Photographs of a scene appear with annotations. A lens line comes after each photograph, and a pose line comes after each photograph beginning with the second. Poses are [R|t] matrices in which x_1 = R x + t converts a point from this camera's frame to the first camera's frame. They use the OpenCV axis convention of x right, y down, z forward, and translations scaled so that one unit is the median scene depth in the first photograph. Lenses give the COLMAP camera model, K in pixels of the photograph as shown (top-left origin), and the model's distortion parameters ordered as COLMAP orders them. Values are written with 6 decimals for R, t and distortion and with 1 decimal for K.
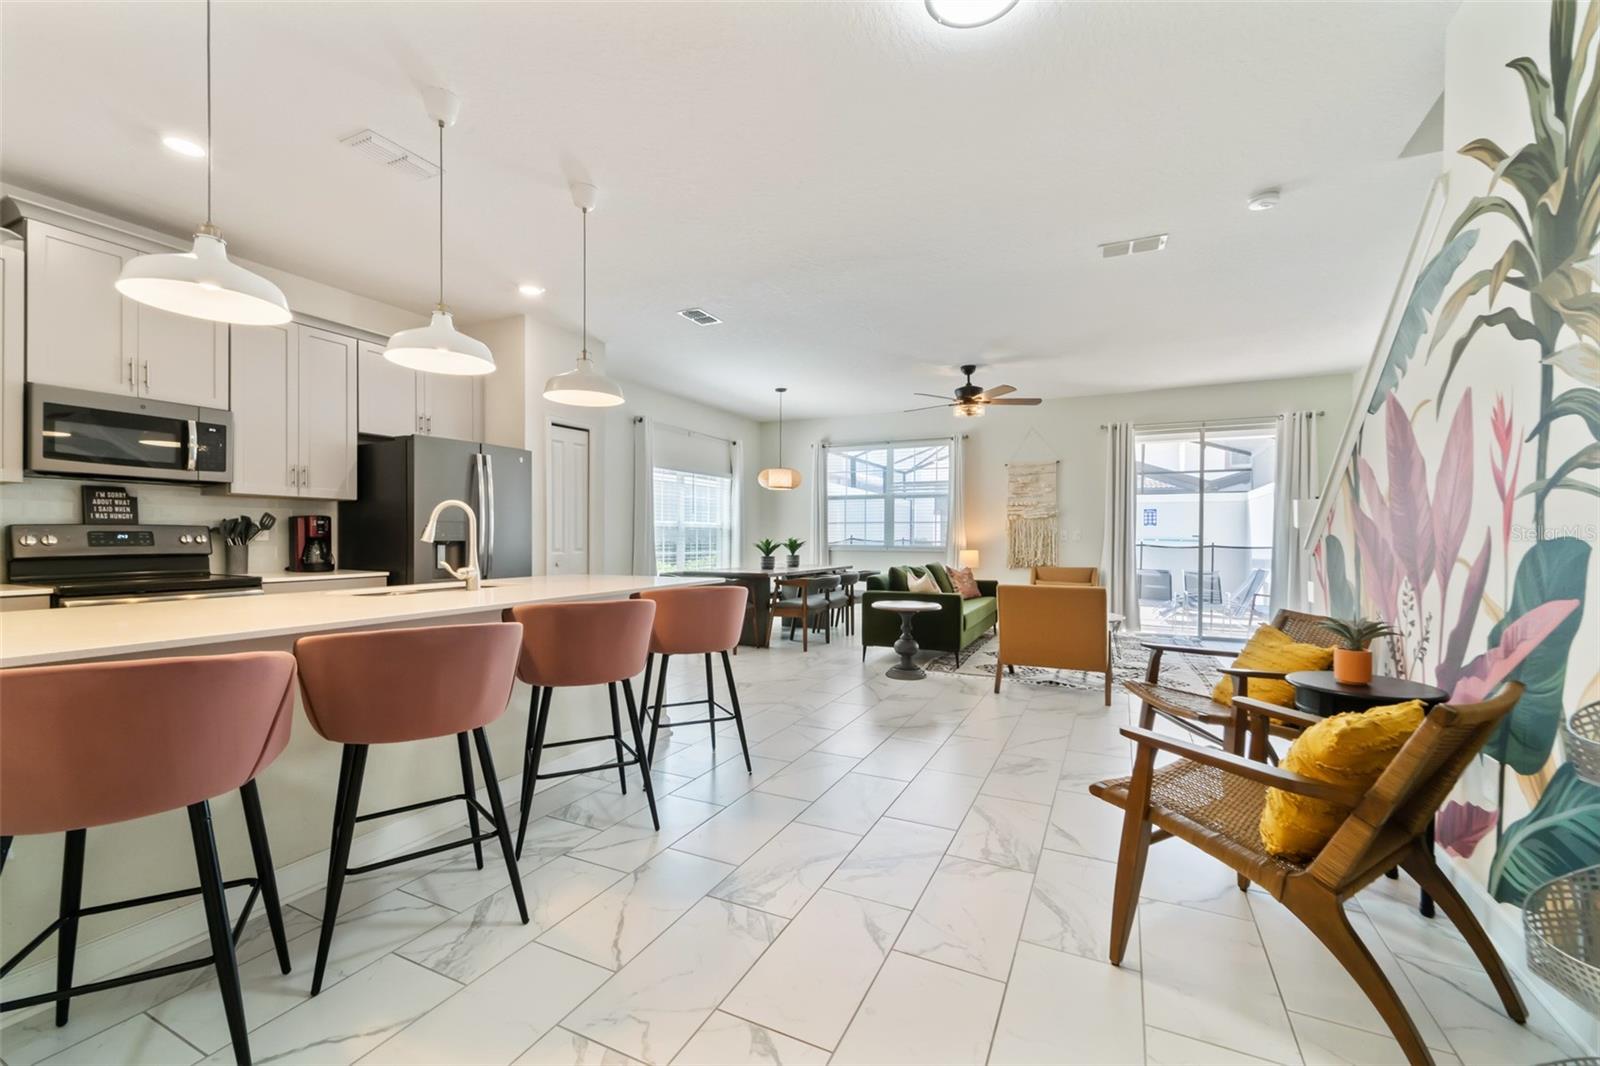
lens RADIAL K [[637.6, 0, 800.0], [0, 637.6, 533.0], [0, 0, 1]] dist [0.001927, -0.000051]
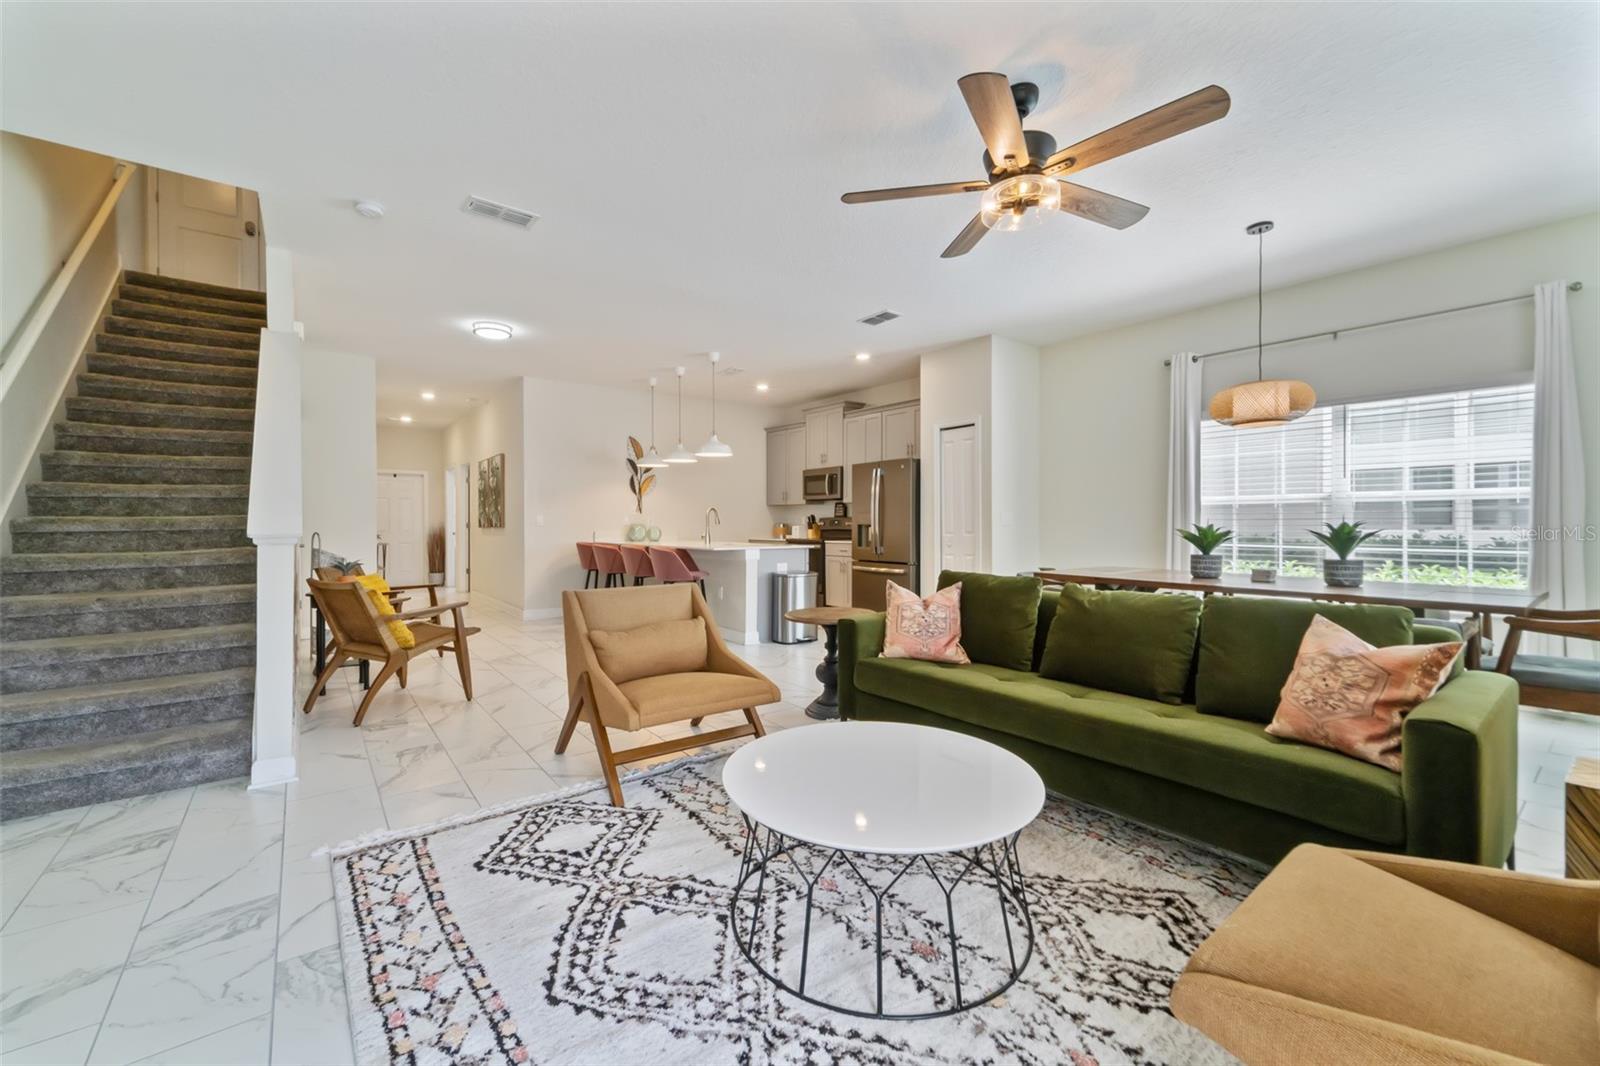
lens RADIAL K [[637.6, 0, 800.0], [0, 637.6, 533.0], [0, 0, 1]] dist [0.001927, -0.000051]
pose [[-0.445166, 0.009766, -0.895395, 0.589748], [0.000822, 0.999945, 0.010497, 0.012211], [0.895448, 0.003937, -0.445149, 0.904134]]
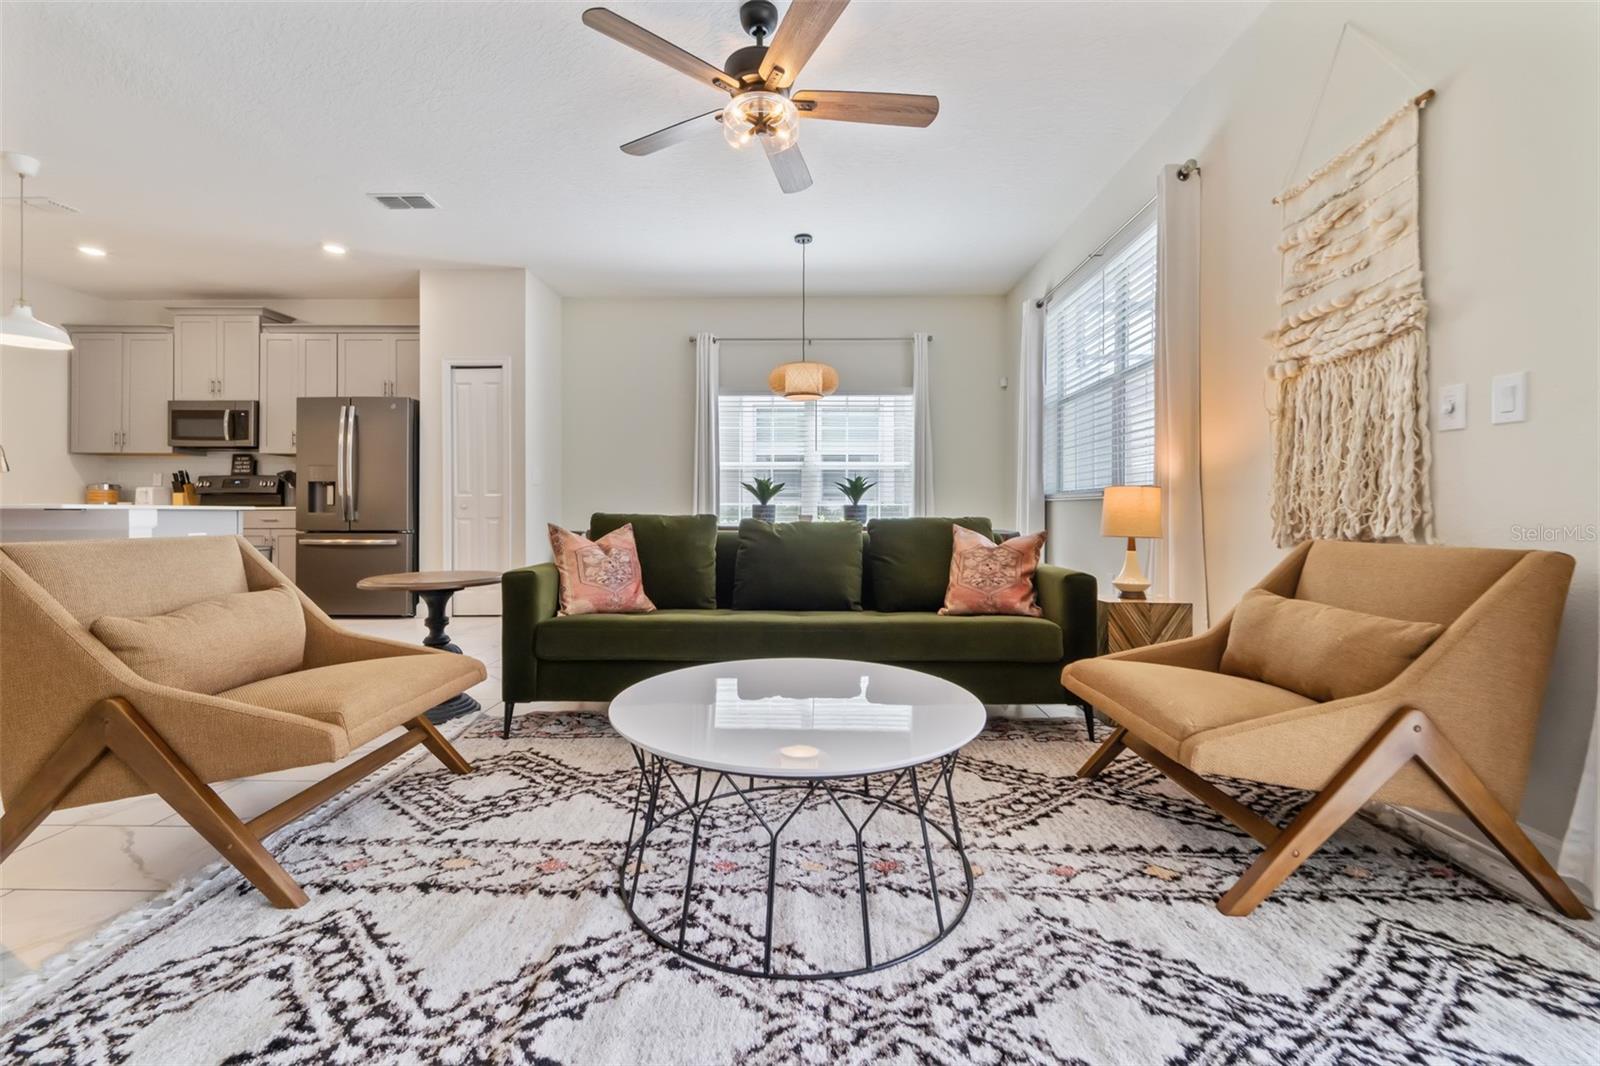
lens RADIAL K [[653.7, 0, 798.1], [0, 653.7, 515.6], [0, 0, 1]] dist [0.001566, -0.000445]
pose [[0.415776, 0.004202, -0.909457, 0.555726], [0.000292, 0.999989, 0.004753, 0.042600], [0.909467, -0.002242, 0.415770, 0.743369]]
